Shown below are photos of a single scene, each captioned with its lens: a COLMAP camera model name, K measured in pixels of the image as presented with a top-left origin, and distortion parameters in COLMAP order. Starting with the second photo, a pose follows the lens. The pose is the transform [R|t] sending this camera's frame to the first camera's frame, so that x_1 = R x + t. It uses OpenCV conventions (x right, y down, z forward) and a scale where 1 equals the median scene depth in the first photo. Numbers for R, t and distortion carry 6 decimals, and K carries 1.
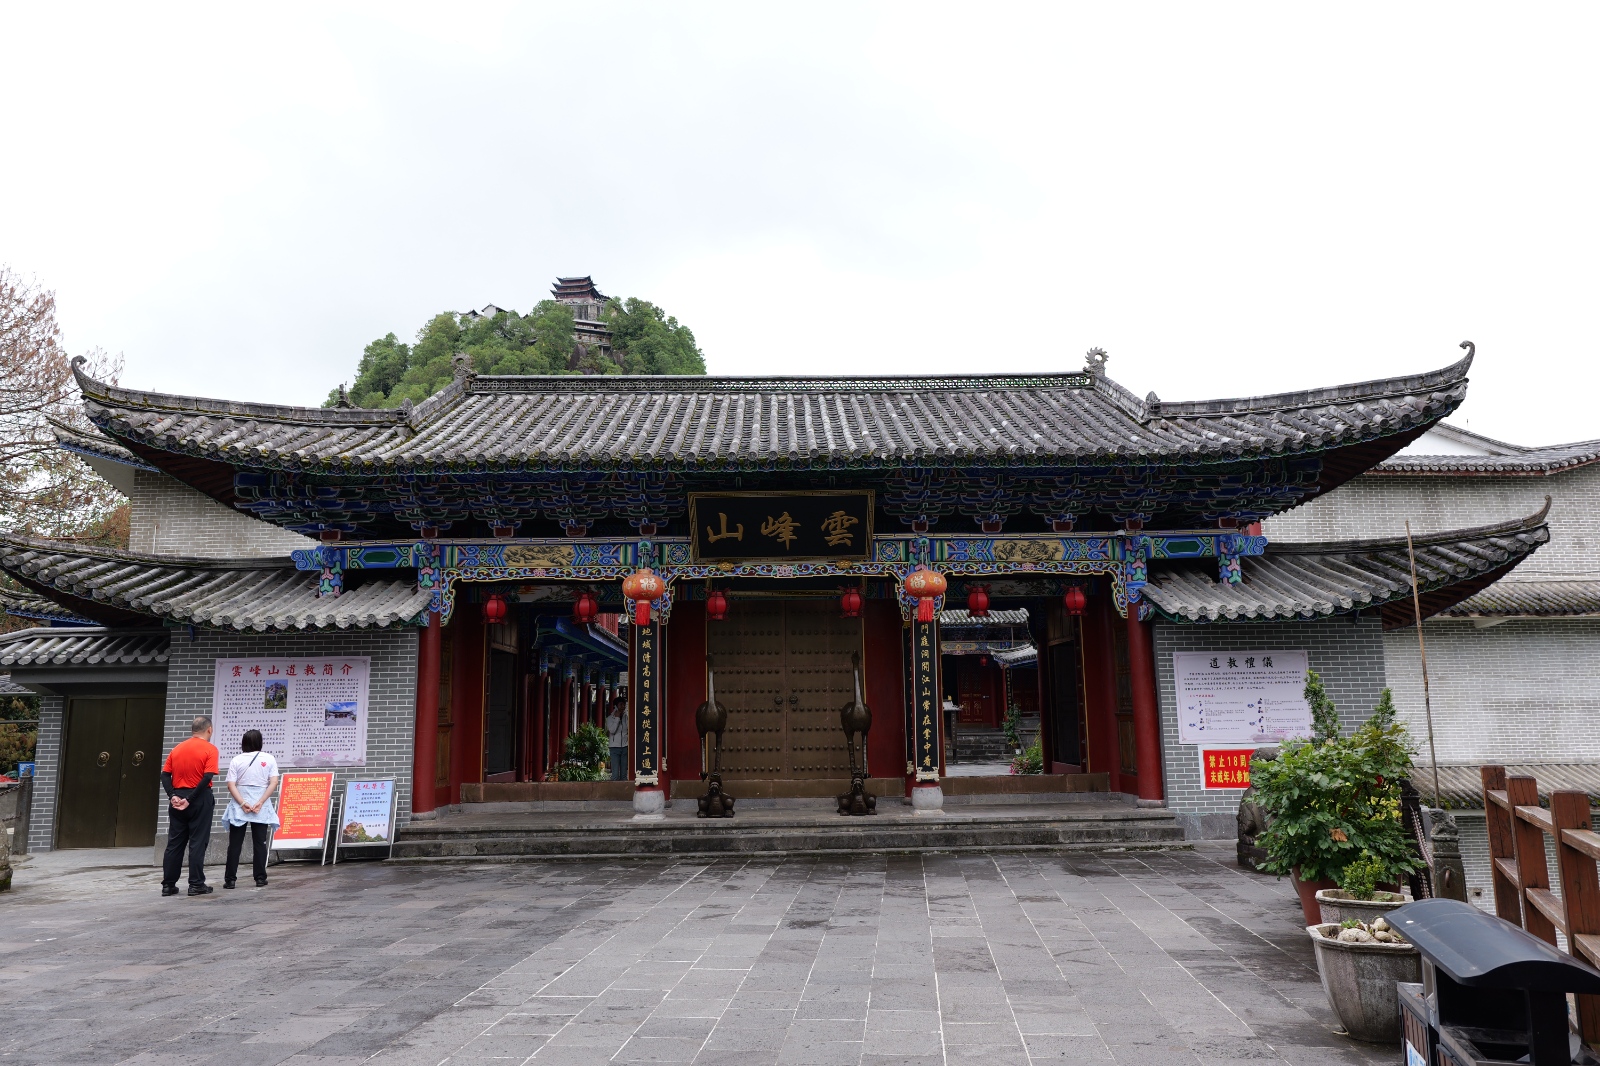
lens RADIAL K [[1119.8, 0, 800.0], [0, 1119.8, 533.0], [0, 0, 1]] dist [0.011901, 0.000659]
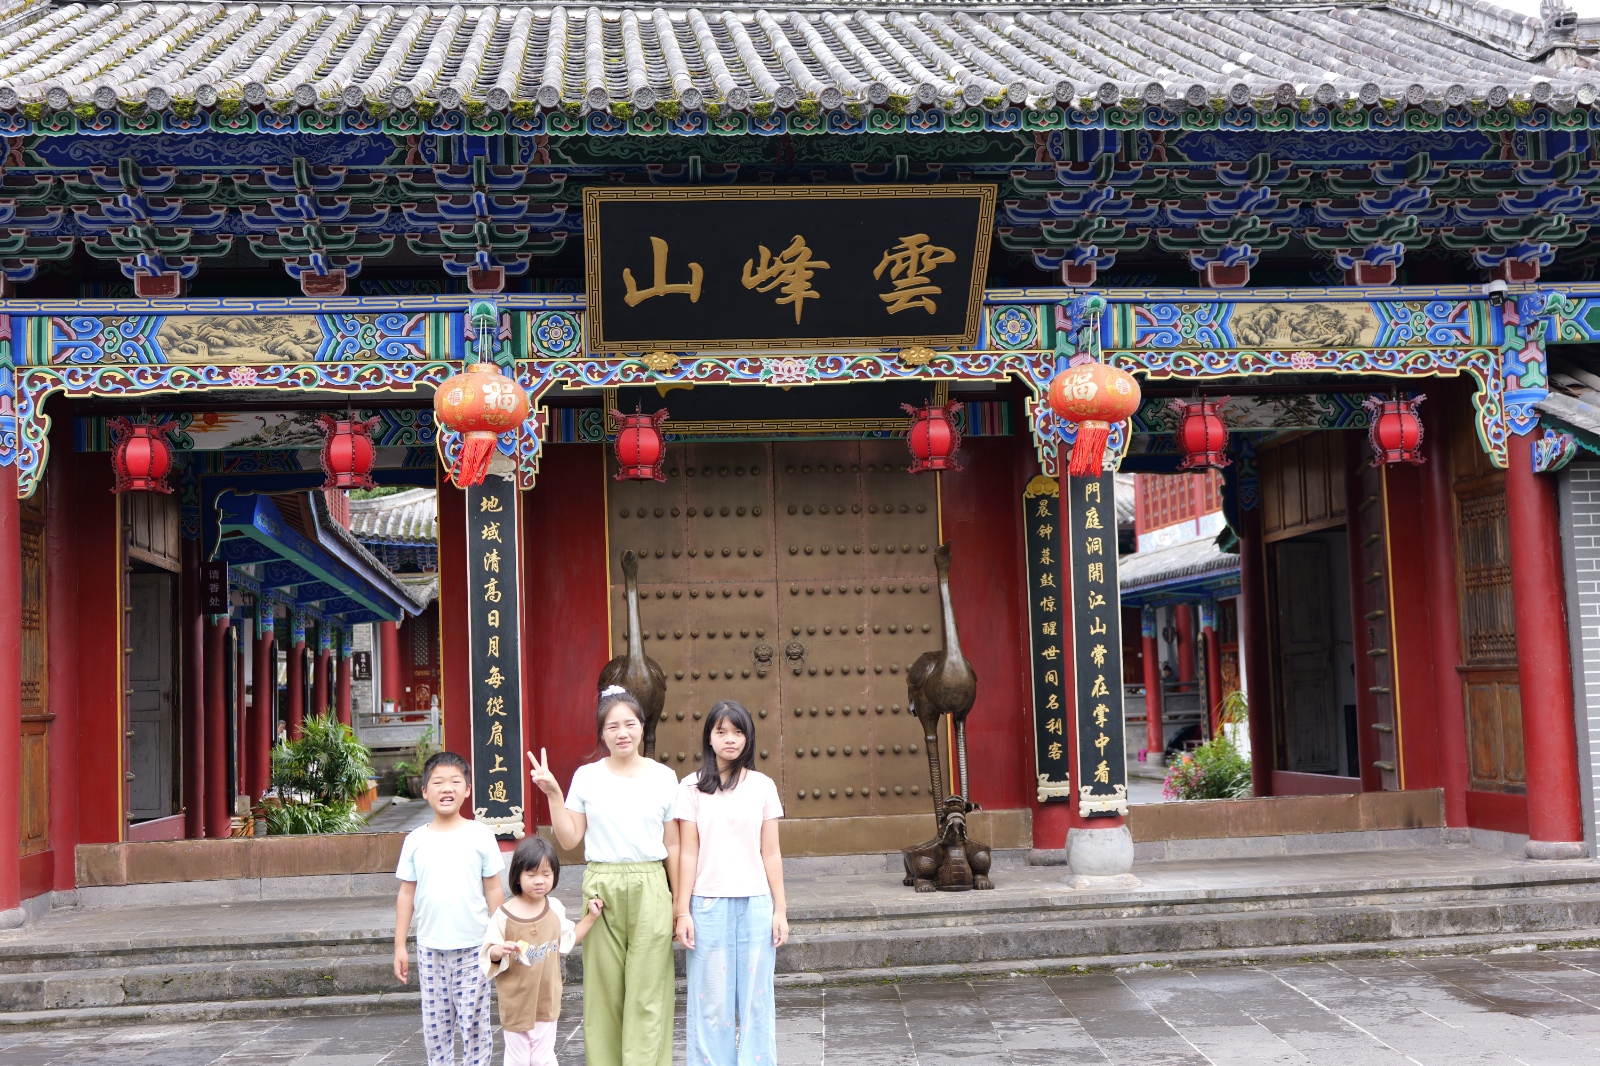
lens RADIAL K [[1927.2, 0, 800.0], [0, 1927.2, 533.0], [0, 0, 1]] dist [0.010148, 0.012289]
pose [[0.995956, -0.011285, 0.089130, -0.080498], [0.004927, 0.997447, 0.071234, 0.044113], [-0.089706, -0.070506, 0.993469, 0.211052]]
